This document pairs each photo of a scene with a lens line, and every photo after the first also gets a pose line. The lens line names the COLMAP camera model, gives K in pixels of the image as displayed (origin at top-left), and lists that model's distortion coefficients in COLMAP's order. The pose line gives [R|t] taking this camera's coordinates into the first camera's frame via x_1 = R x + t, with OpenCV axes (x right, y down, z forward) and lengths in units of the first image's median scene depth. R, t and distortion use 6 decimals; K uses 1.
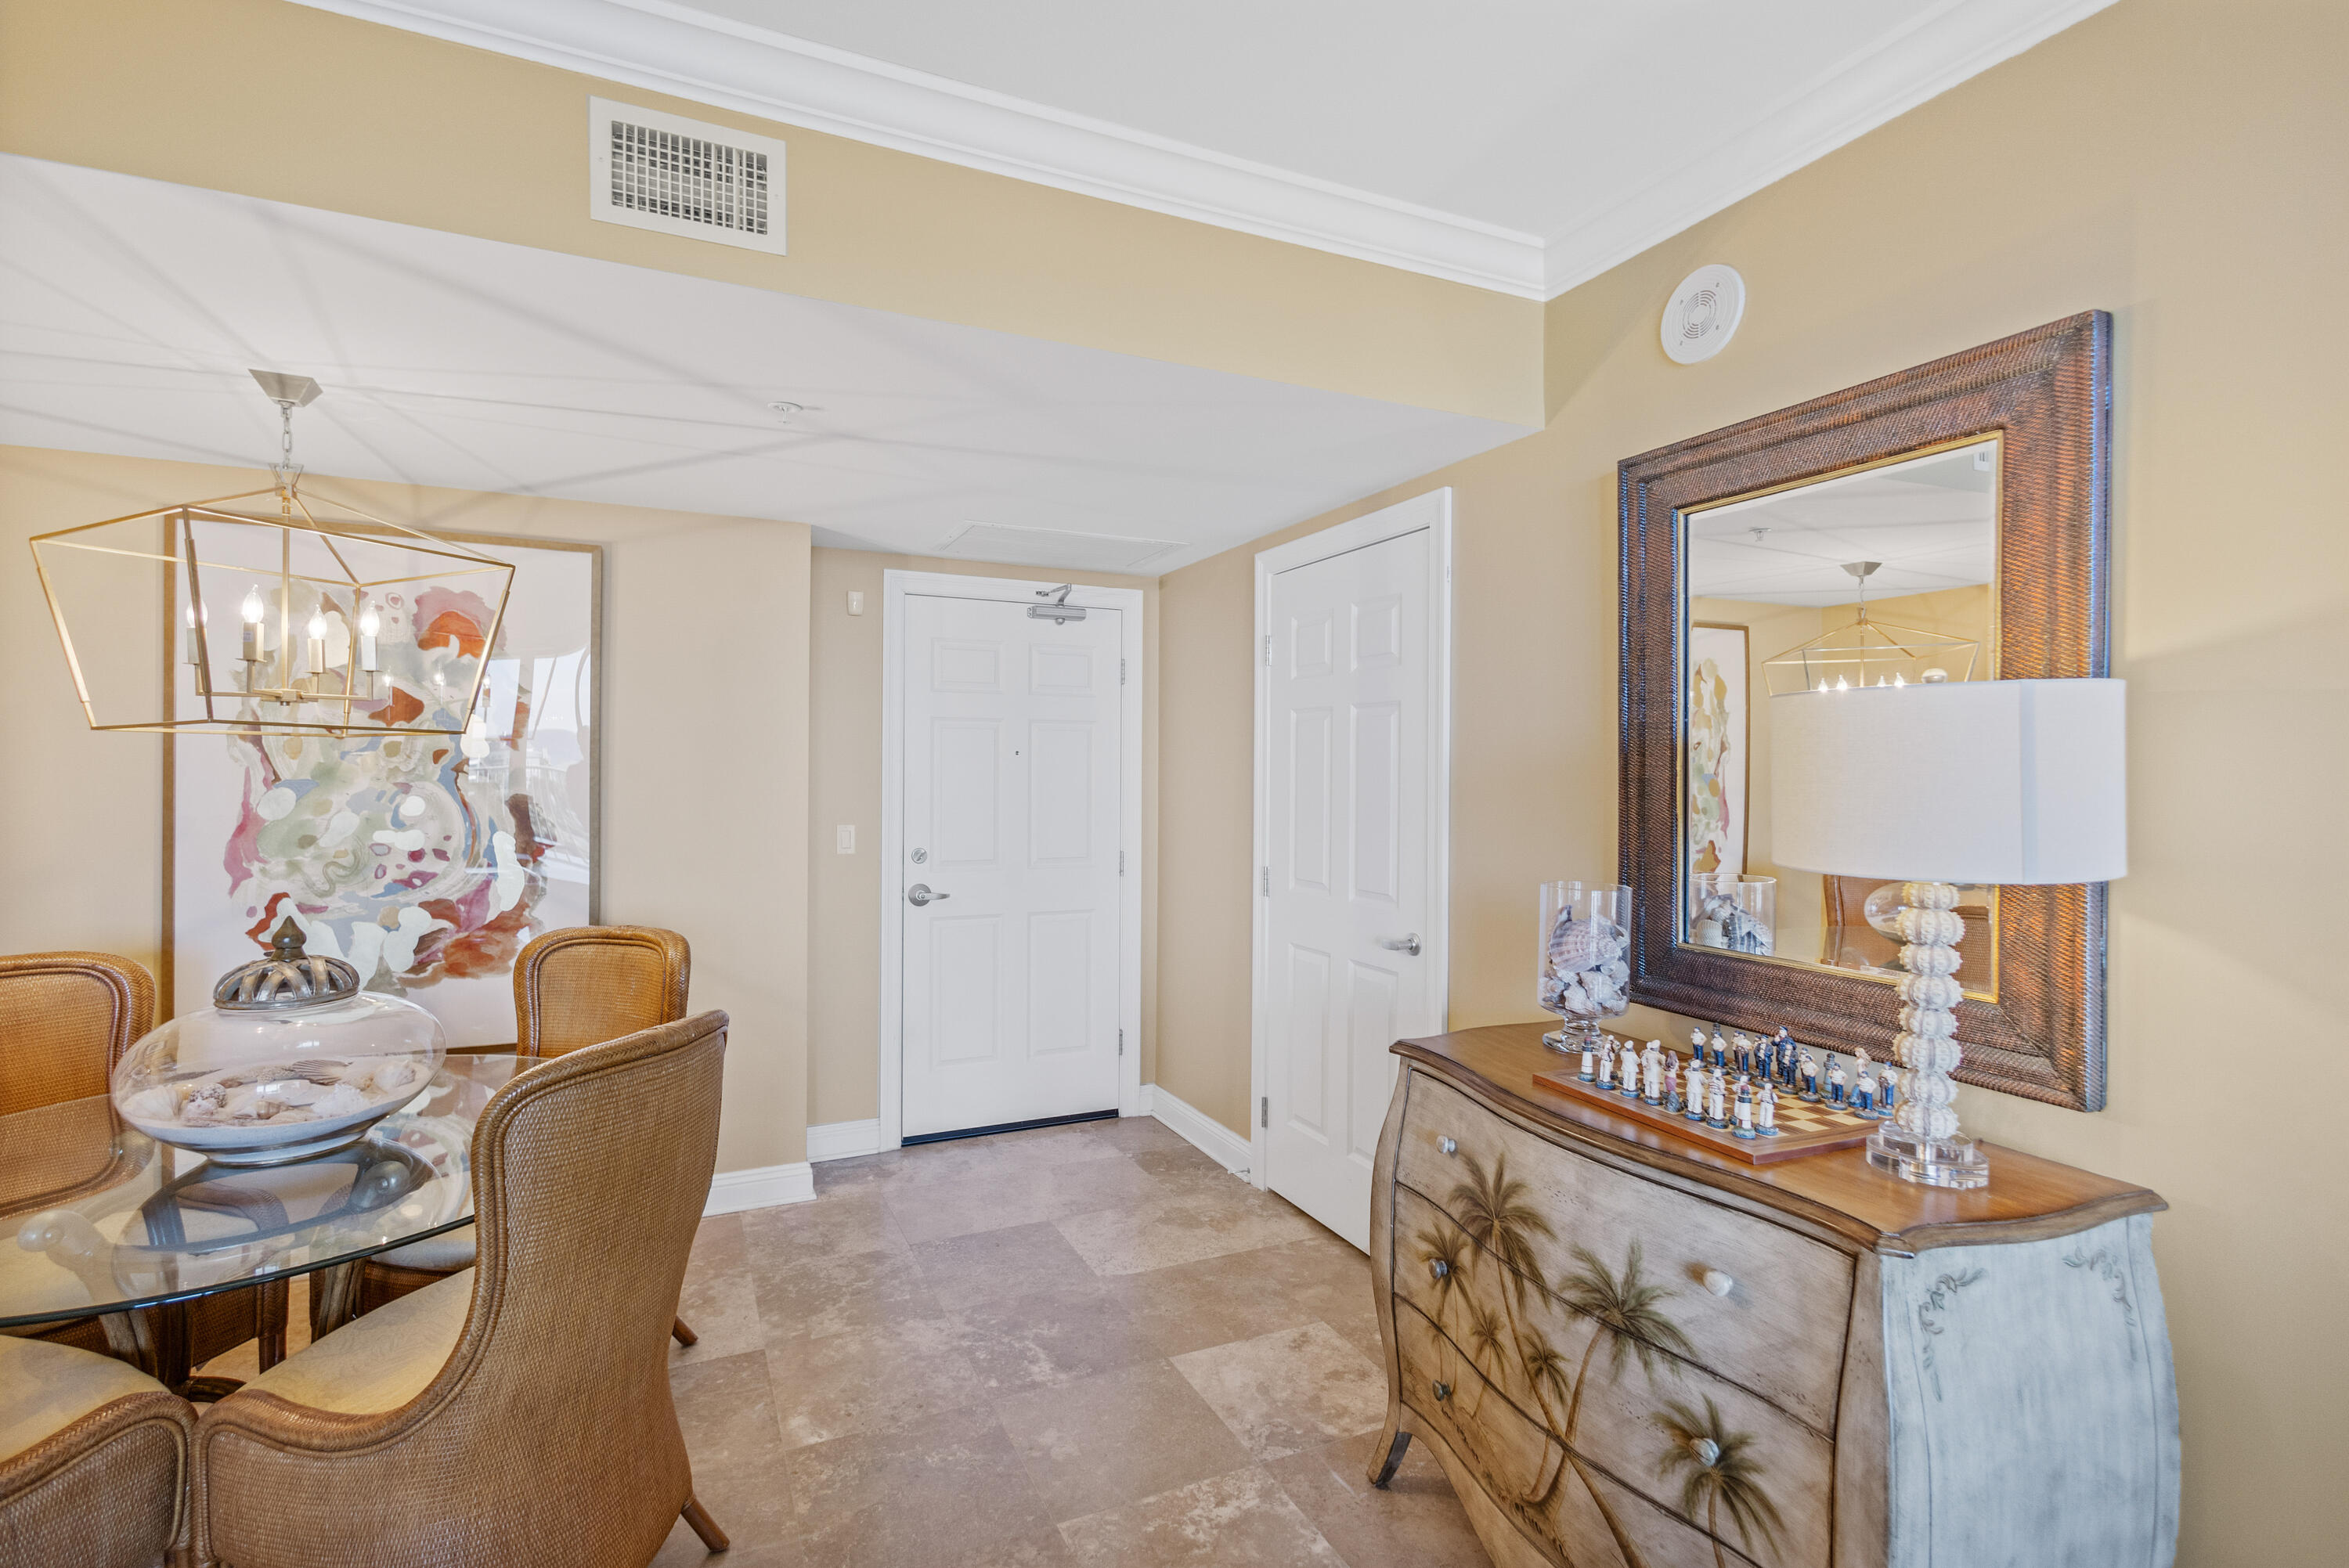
lens RADIAL K [[1100.7, 0, 1174.6], [0, 1100.7, 776.3], [0, 0, 1]] dist [-0.000340, -0.000335]
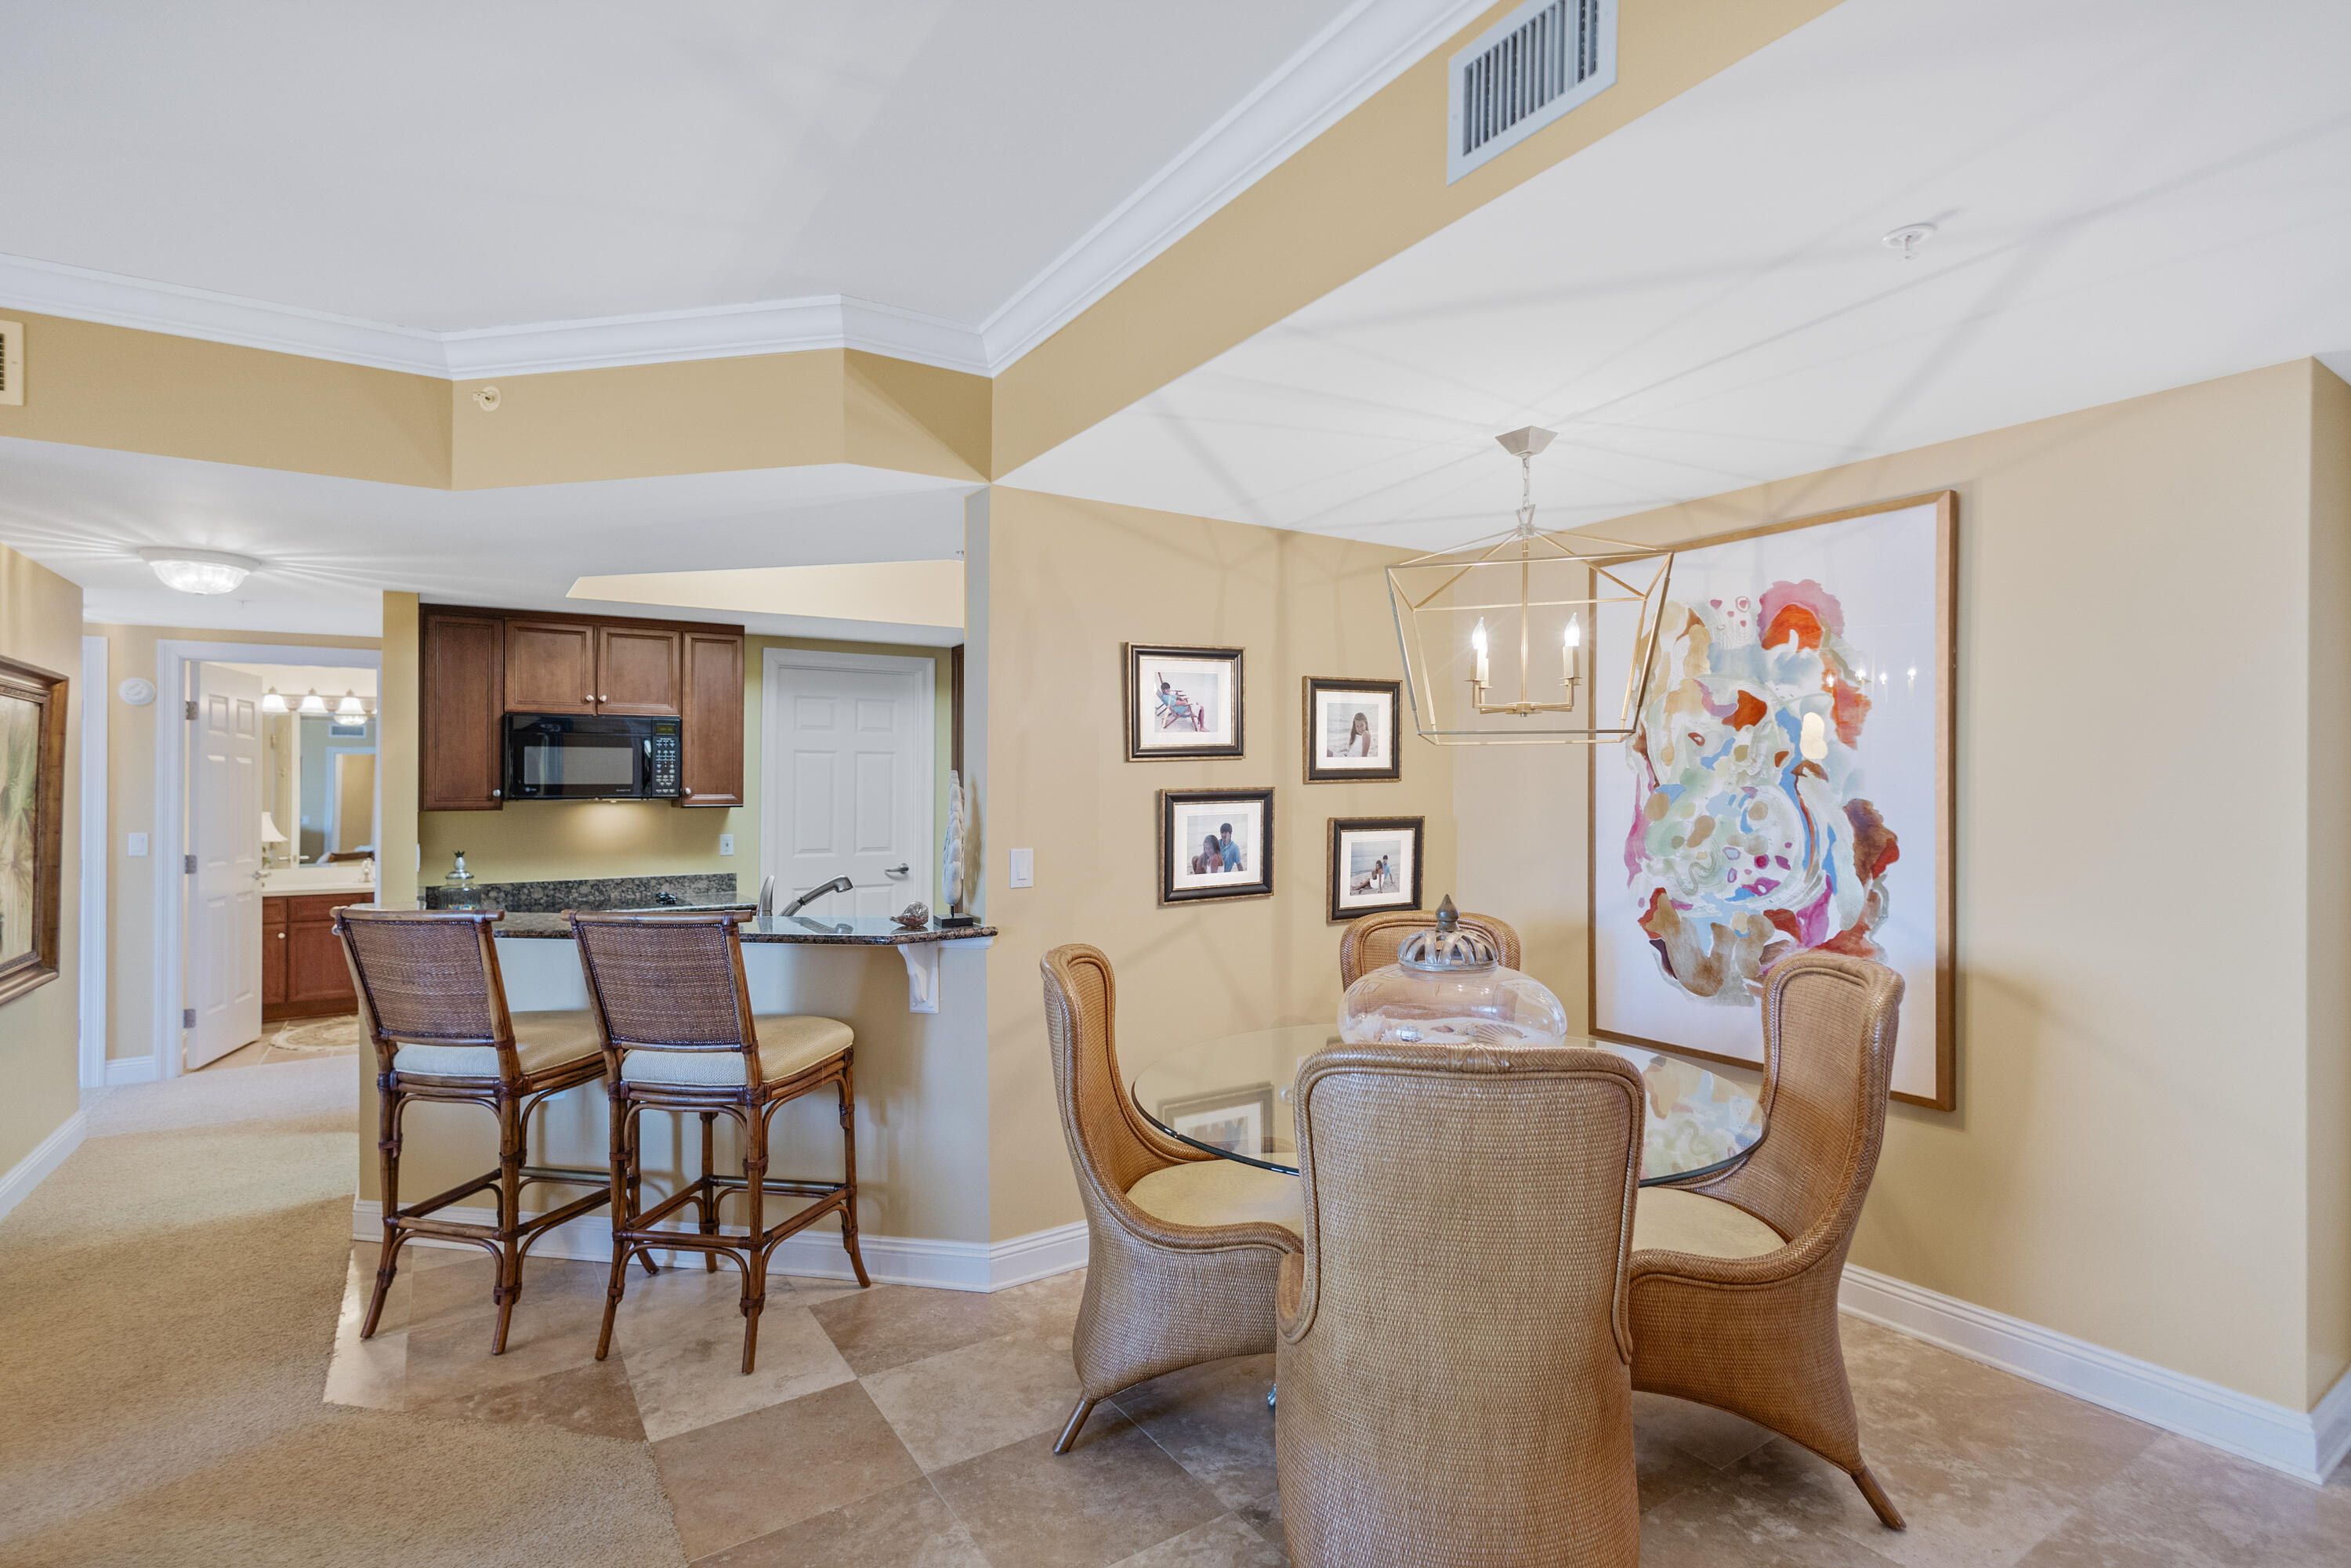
lens RADIAL K [[1110.5, 0, 1143.8], [0, 1110.5, 792.0], [0, 0, 1]] dist [0.002741, -0.004529]
pose [[0.123588, -0.006943, -0.992309, 0.217962], [0.000965, 0.999976, -0.006876, 0.016611], [0.992333, -0.000108, 0.123591, 0.337112]]
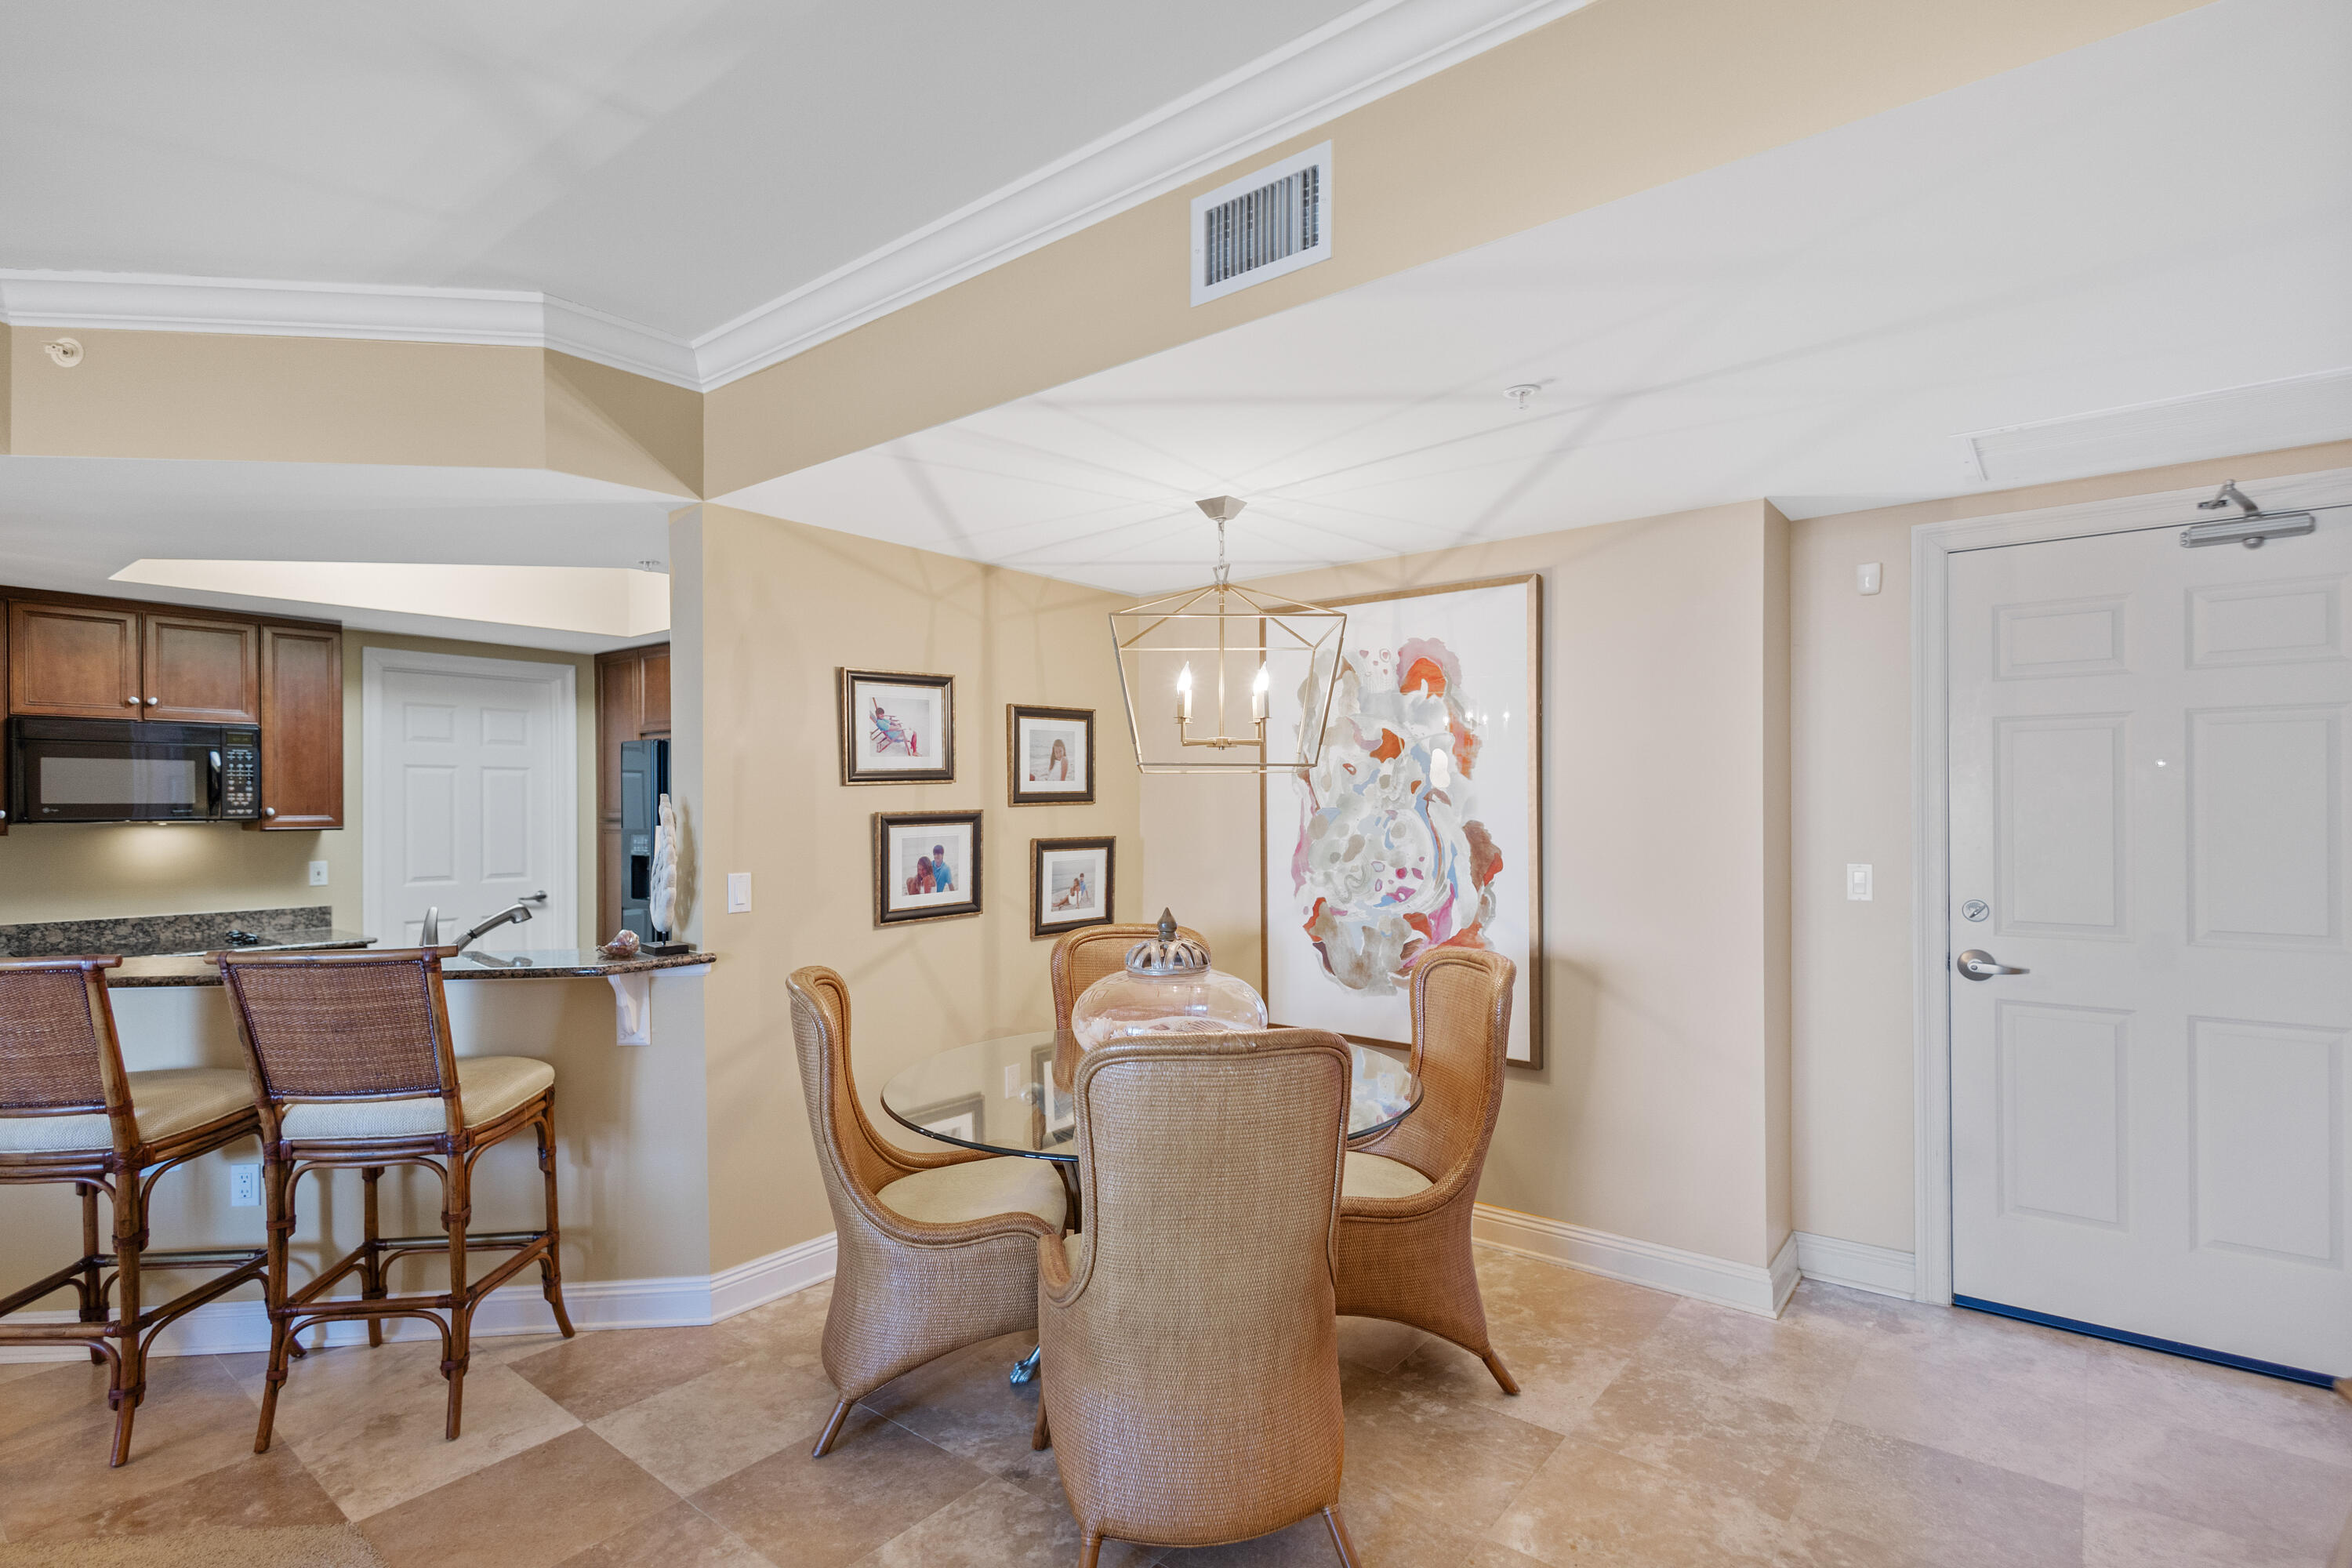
lens RADIAL K [[1128.5, 0, 1136.7], [0, 1128.5, 802.2], [0, 0, 1]] dist [-0.010237, -0.000728]
pose [[0.417293, -0.012333, -0.908688, 0.272712], [0.003595, 0.999922, -0.011920, 0.010471], [0.908765, 0.001708, 0.417305, 0.252879]]
